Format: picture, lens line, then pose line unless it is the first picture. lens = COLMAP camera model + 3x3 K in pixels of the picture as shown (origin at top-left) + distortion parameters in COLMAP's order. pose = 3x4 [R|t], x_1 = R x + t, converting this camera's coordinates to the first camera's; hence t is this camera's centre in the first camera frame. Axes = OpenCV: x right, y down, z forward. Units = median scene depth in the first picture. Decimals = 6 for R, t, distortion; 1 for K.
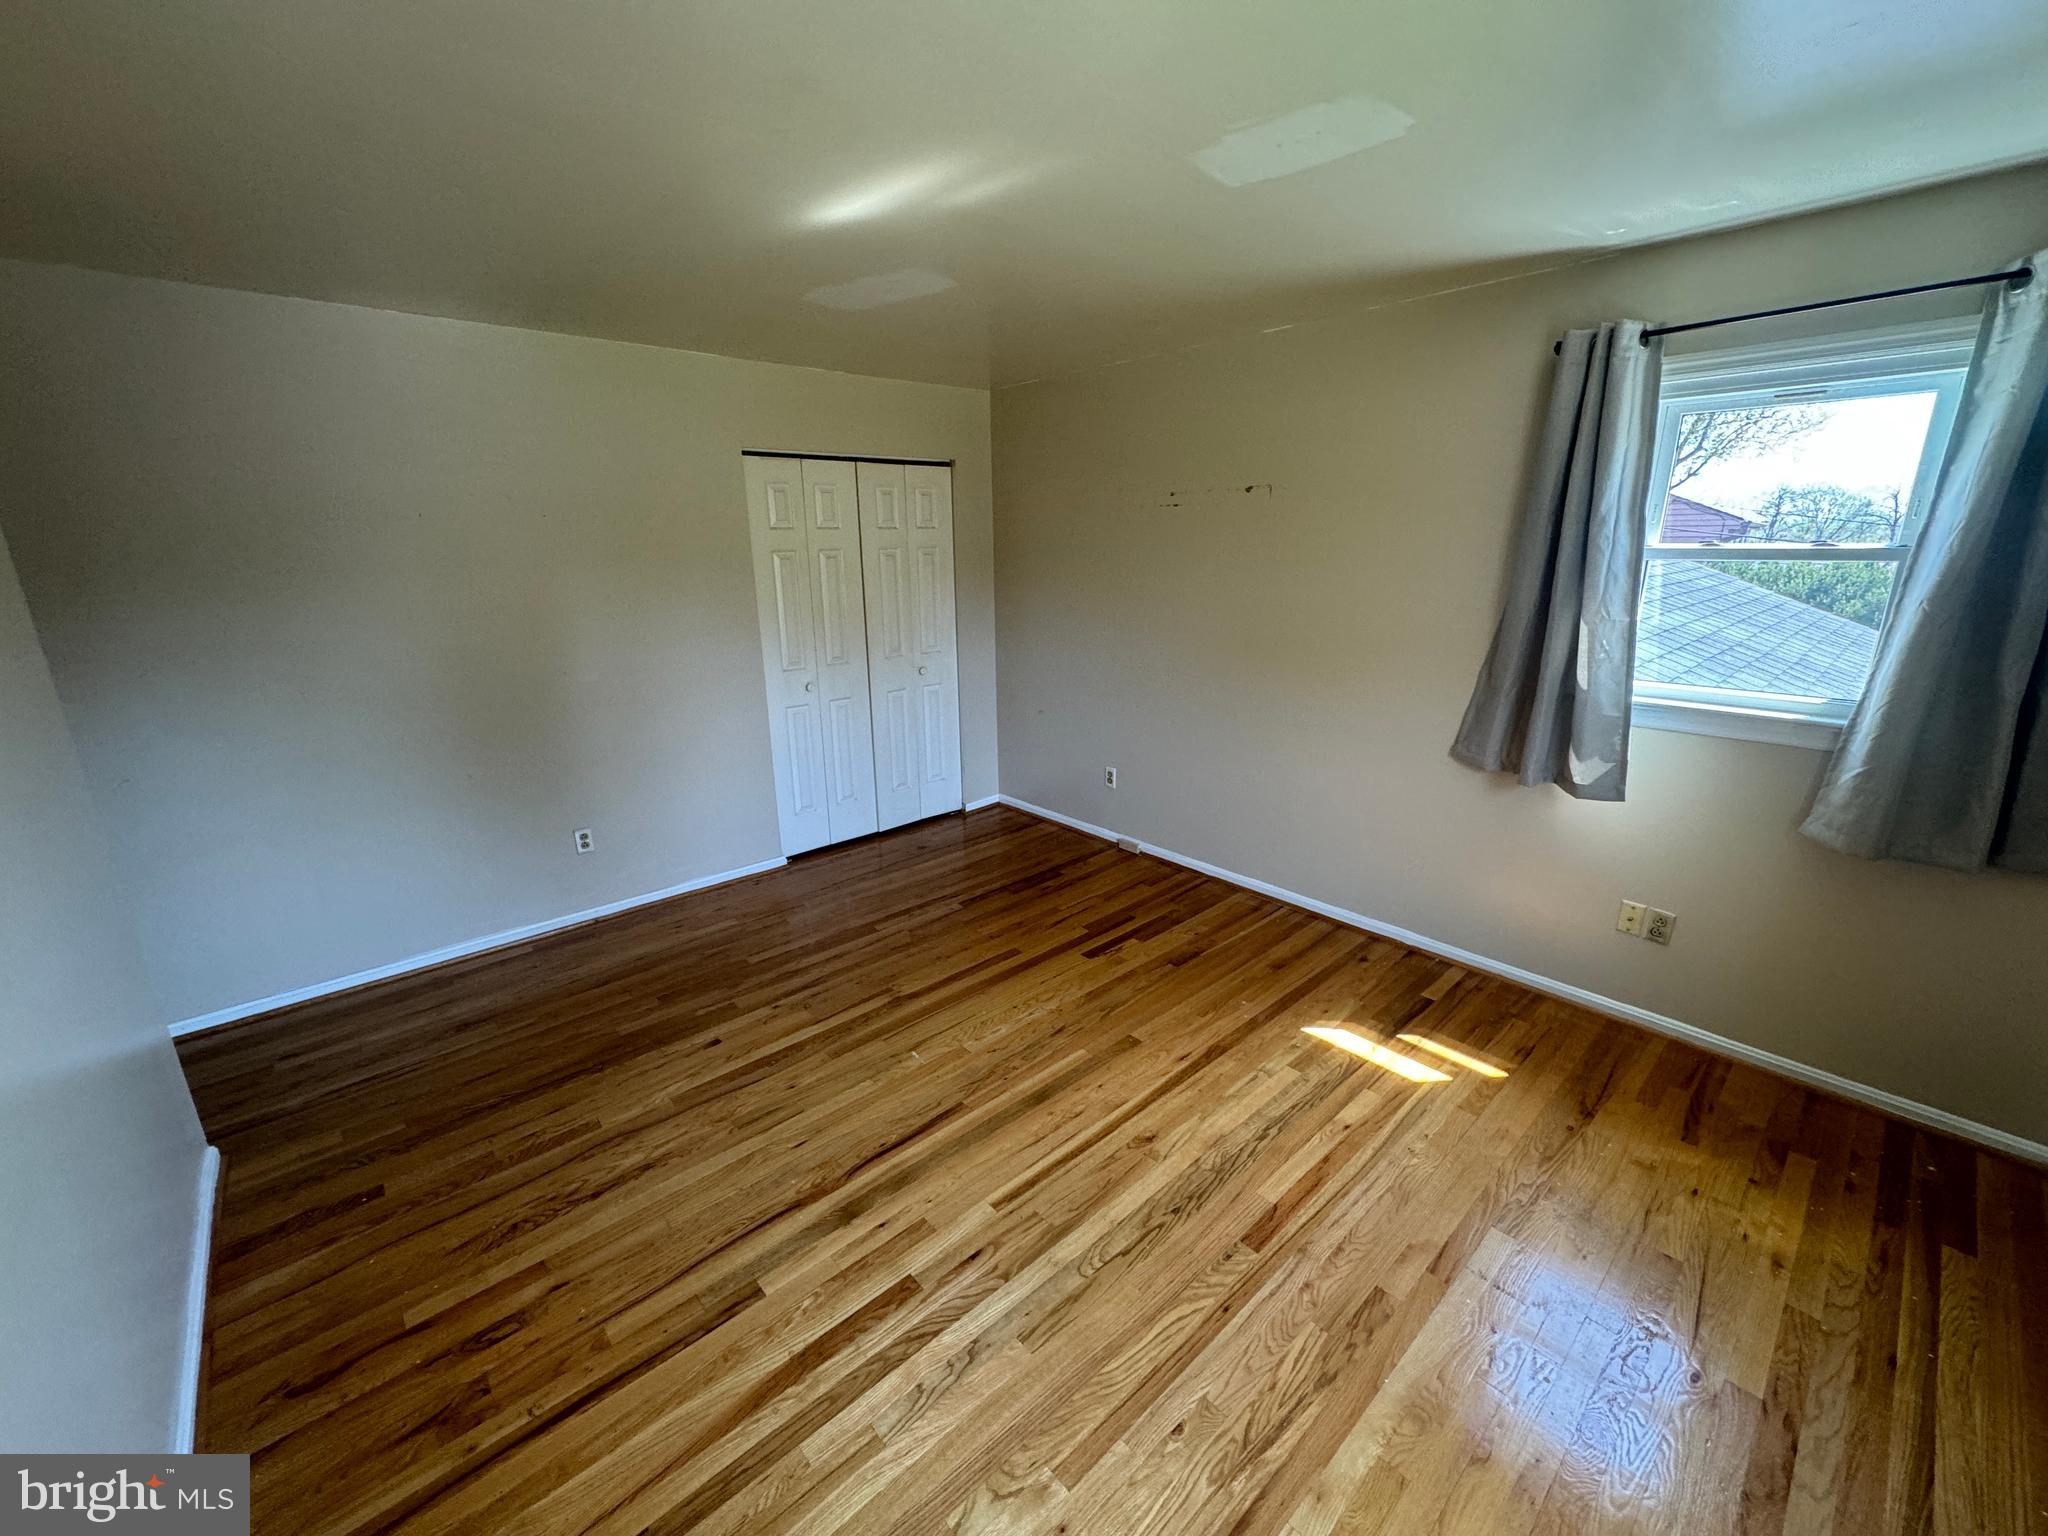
lens RADIAL K [[816.2, 0, 1024.5], [0, 816.2, 771.6], [0, 0, 1]] dist [-0.002828, 0.000393]
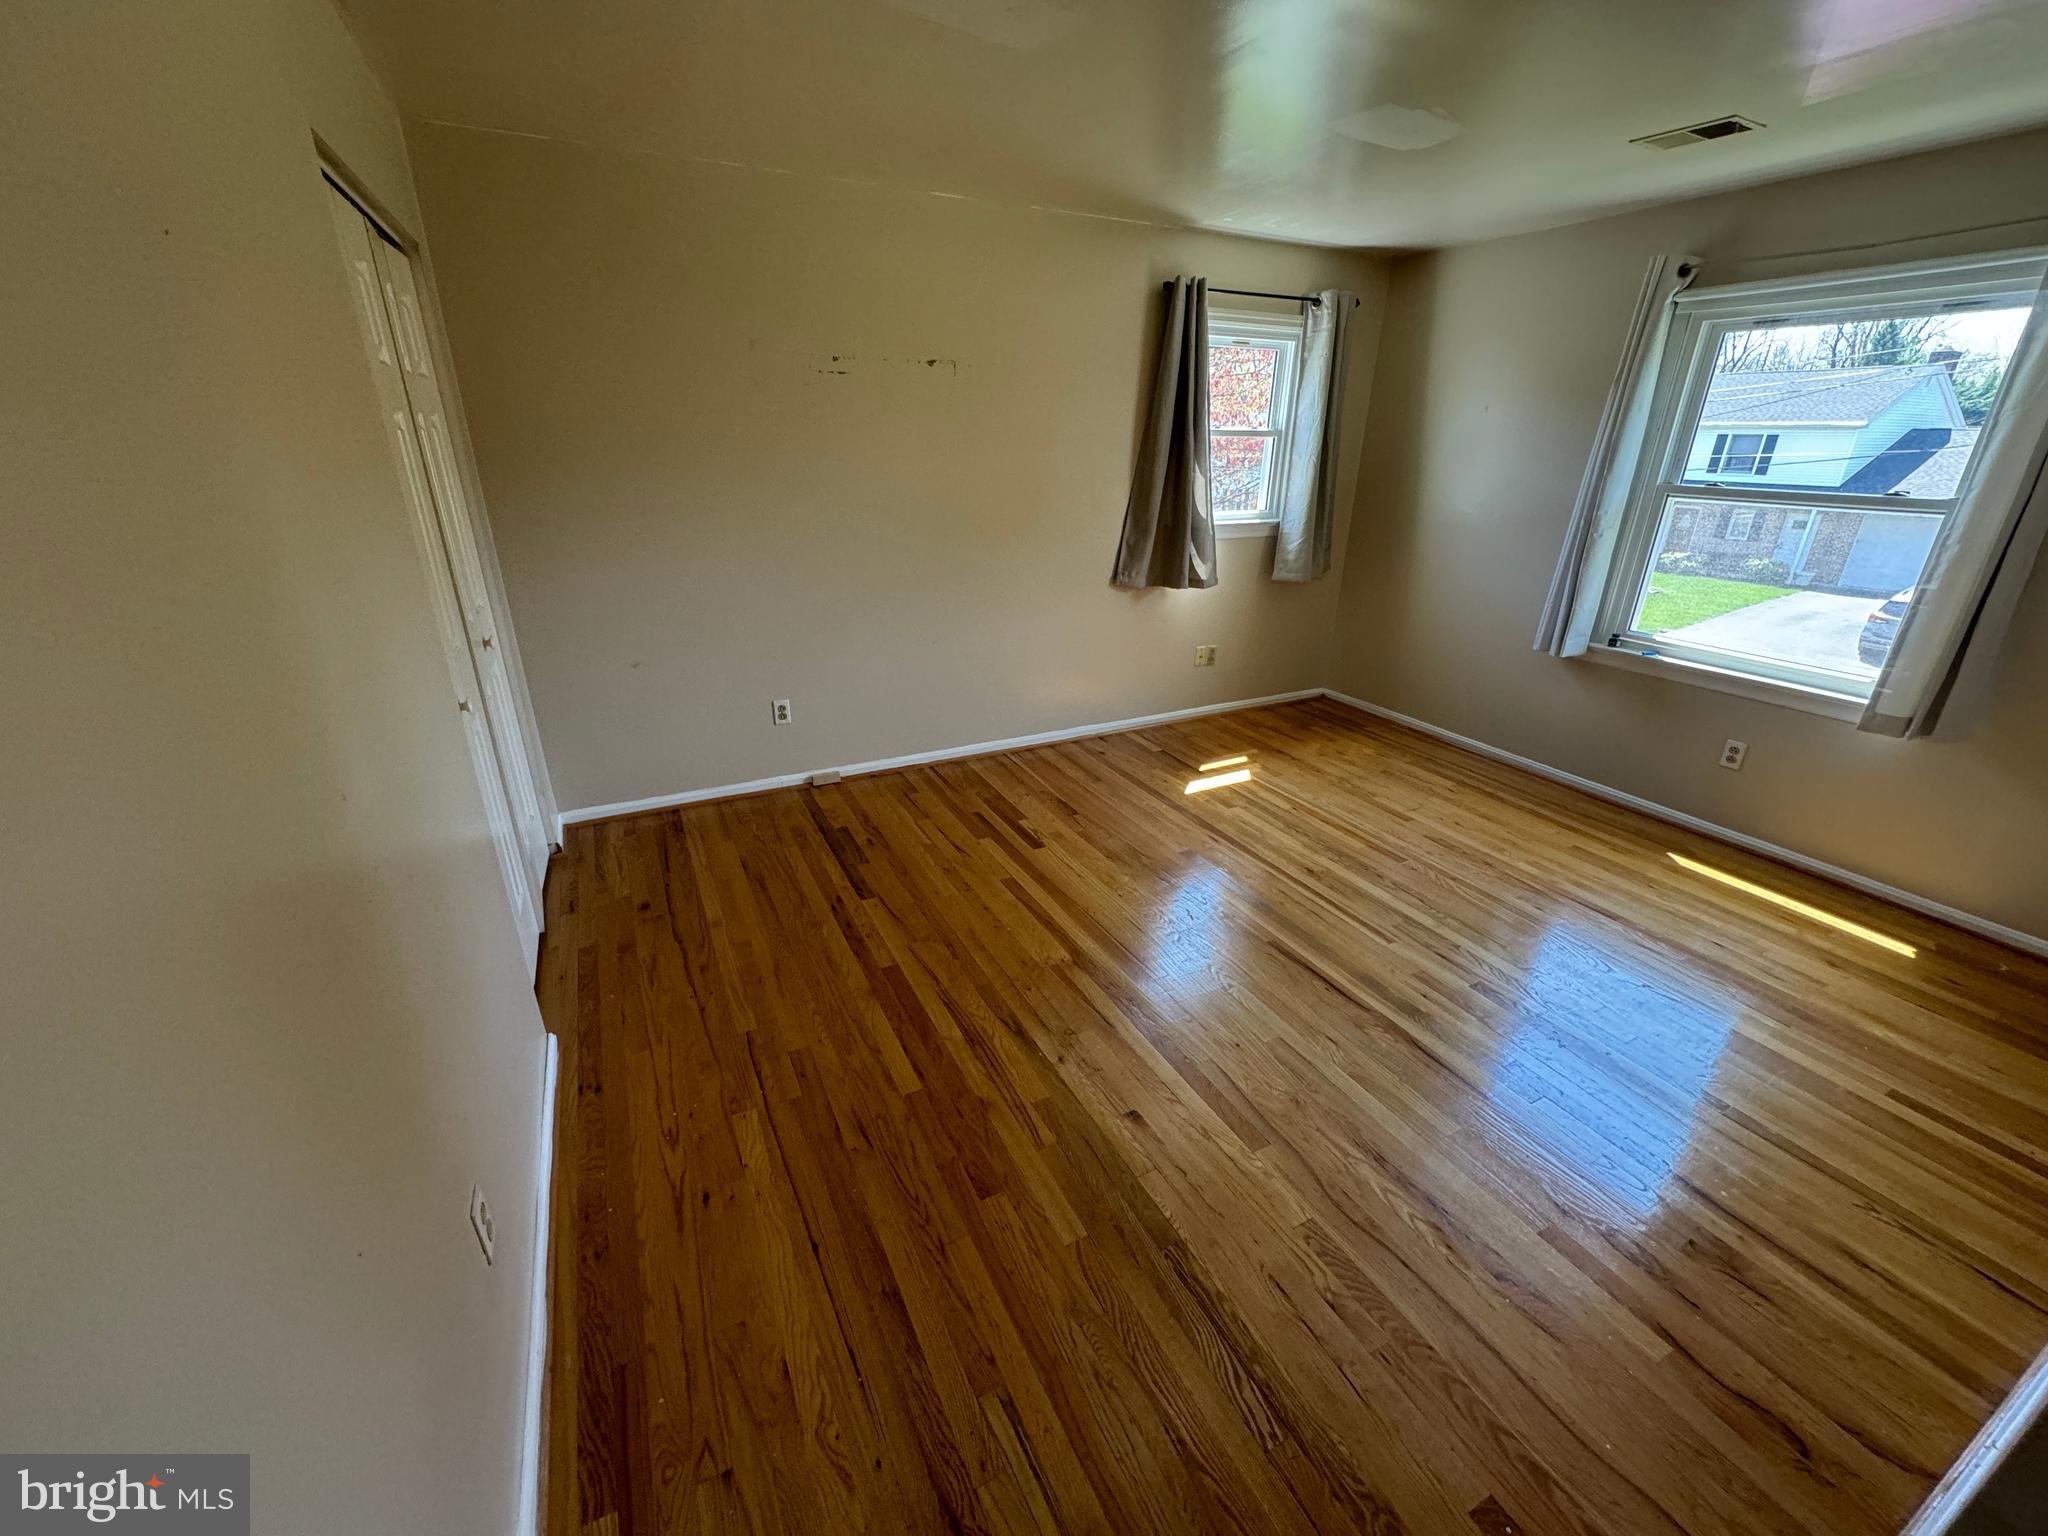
lens RADIAL K [[816.2, 0, 1028.6], [0, 816.2, 768.6], [0, 0, 1]] dist [-0.002828, 0.000393]
pose [[0.256463, -0.354575, 0.899168, -0.882222], [0.252867, 0.922496, 0.291650, -0.175908], [-0.932891, 0.152572, 0.326247, 0.748523]]
